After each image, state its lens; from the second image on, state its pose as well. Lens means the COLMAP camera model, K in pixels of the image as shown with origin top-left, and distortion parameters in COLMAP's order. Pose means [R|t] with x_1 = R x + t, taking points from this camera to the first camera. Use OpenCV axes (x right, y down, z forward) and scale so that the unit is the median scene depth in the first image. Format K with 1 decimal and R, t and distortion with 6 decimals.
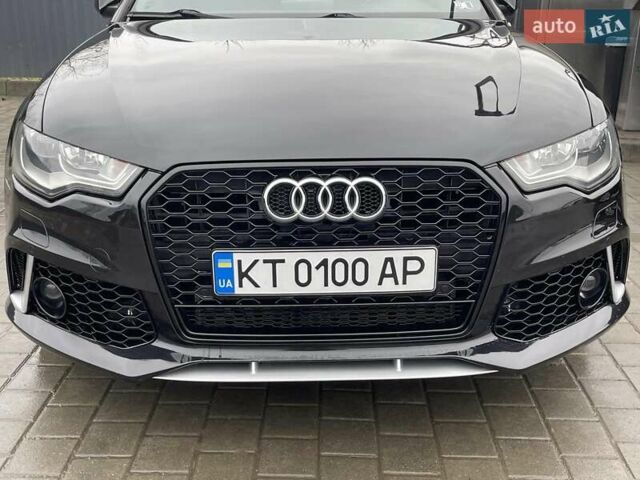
lens RADIAL K [[746.5, 0, 320.0], [0, 746.5, 240.0], [0, 0, 1]] dist [0.147246, -0.276677]
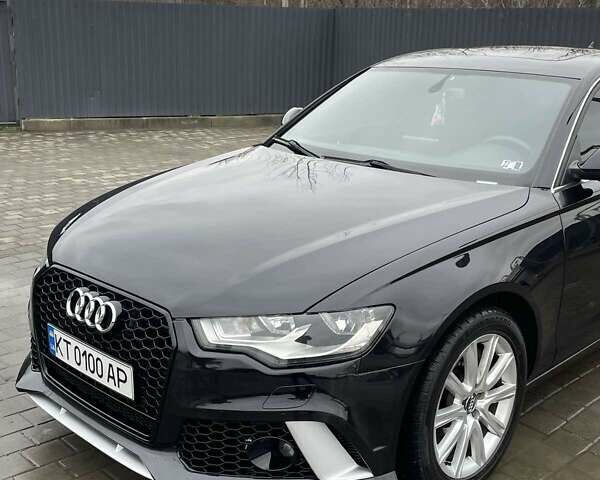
lens RADIAL K [[768.5, 0, 316.3], [0, 768.5, 237.3], [0, 0, 1]] dist [0.156326, -0.353779]
pose [[0.699692, 0.201581, -0.685416, 1.261628], [-0.246476, 0.968578, 0.033249, -0.334676], [0.670582, 0.145674, 0.727392, 0.187844]]
